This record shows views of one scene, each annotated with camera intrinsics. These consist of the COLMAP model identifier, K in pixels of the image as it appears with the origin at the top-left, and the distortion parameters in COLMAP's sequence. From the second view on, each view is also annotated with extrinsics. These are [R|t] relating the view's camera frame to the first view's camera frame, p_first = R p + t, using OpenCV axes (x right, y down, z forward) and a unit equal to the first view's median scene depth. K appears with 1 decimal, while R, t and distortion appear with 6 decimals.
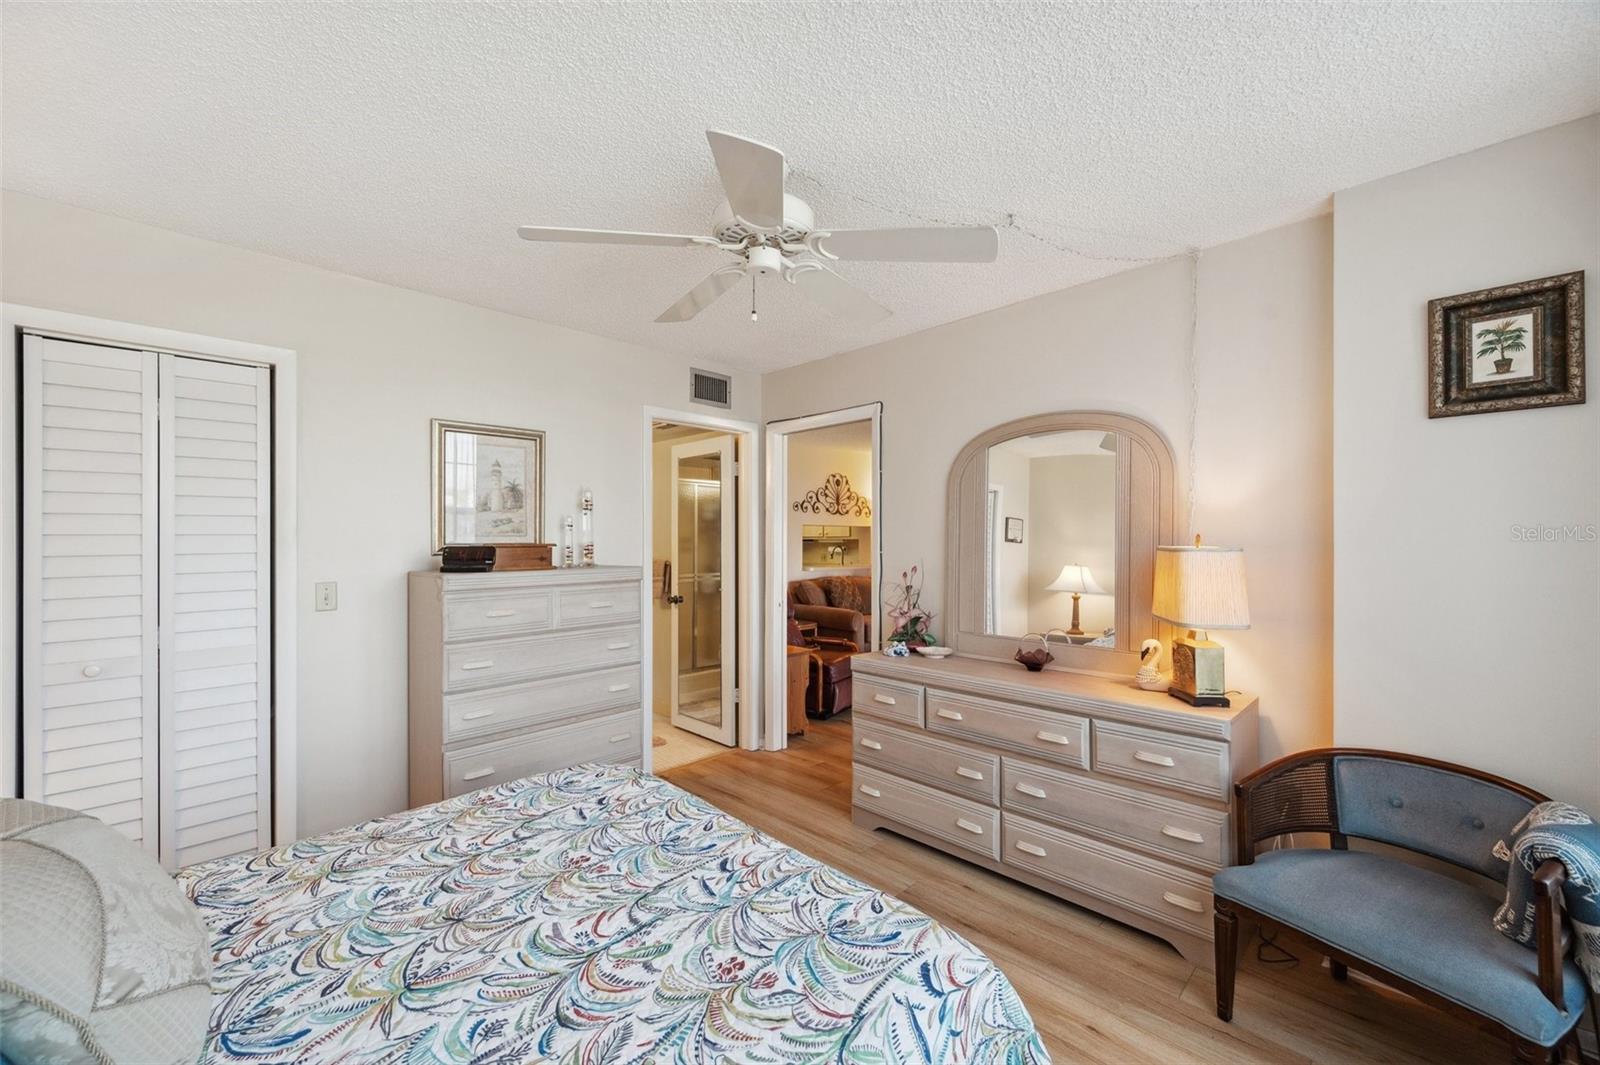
lens RADIAL K [[641.8, 0, 804.4], [0, 641.8, 542.1], [0, 0, 1]] dist [-0.001091, -0.000137]
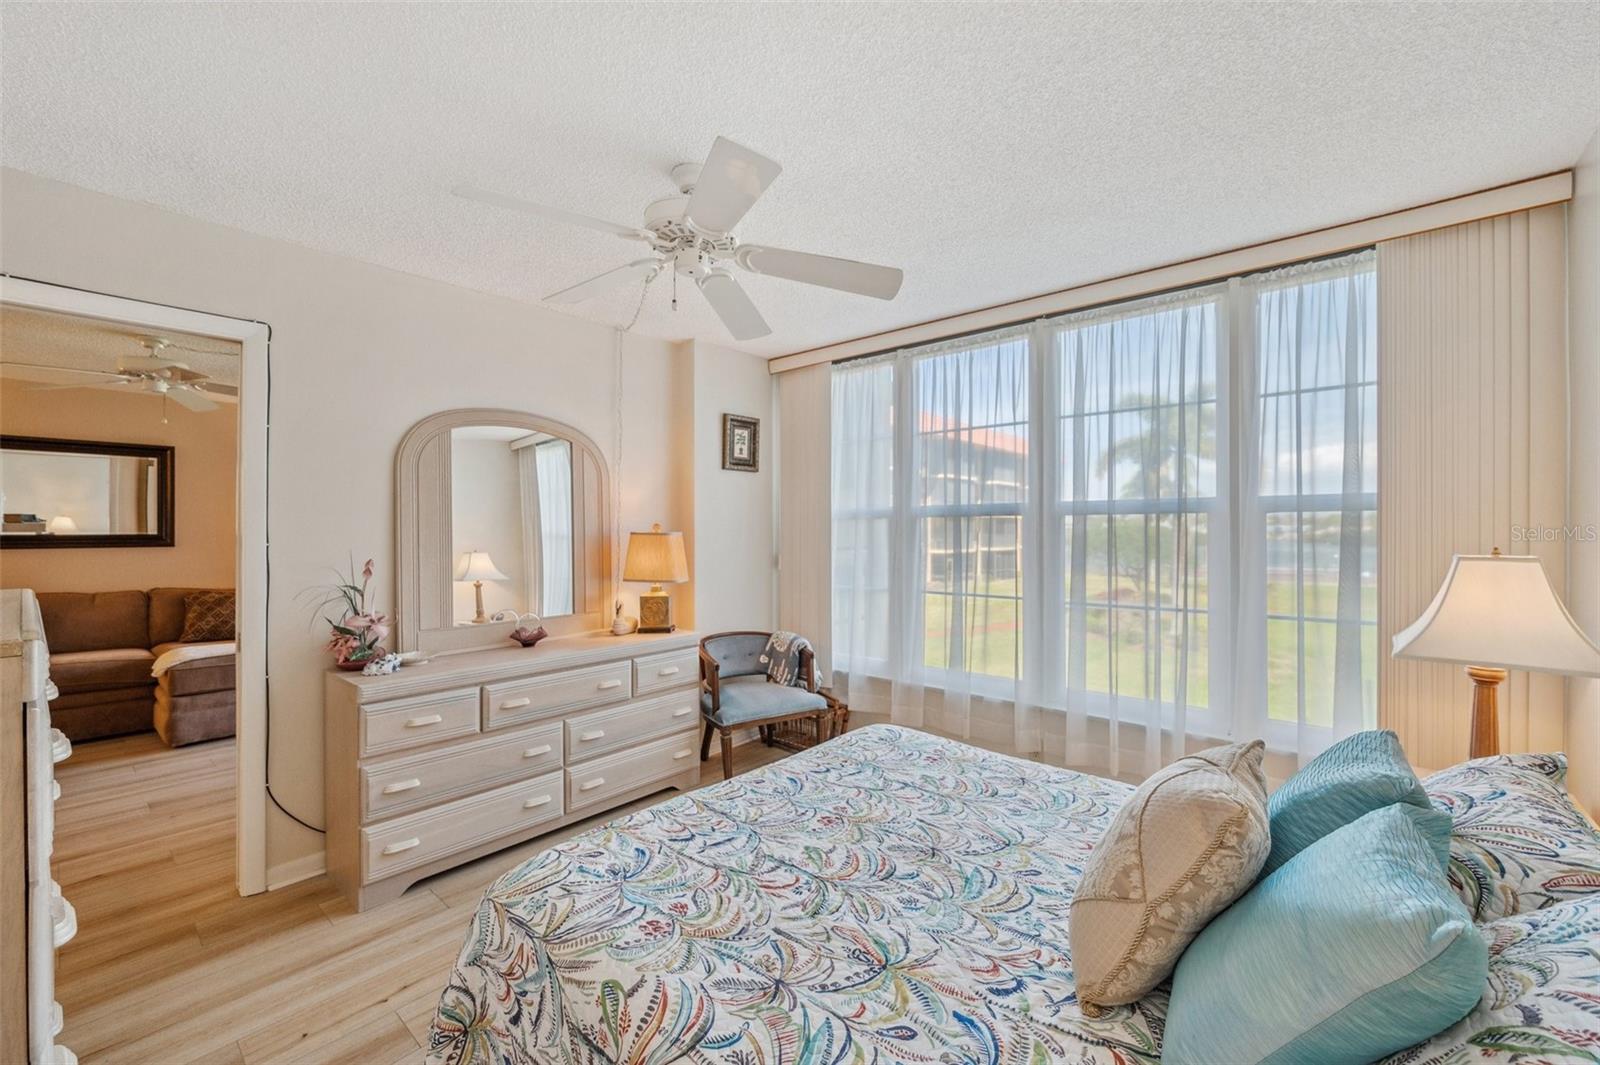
lens RADIAL K [[666.8, 0, 800.0], [0, 666.8, 532.5], [0, 0, 1]] dist [0.002000, 0.000179]
pose [[-0.083446, -0.002438, 0.996509, -1.276763], [0.004714, 0.999985, 0.002841, 0.007425], [-0.996501, 0.004934, -0.083433, 0.990974]]
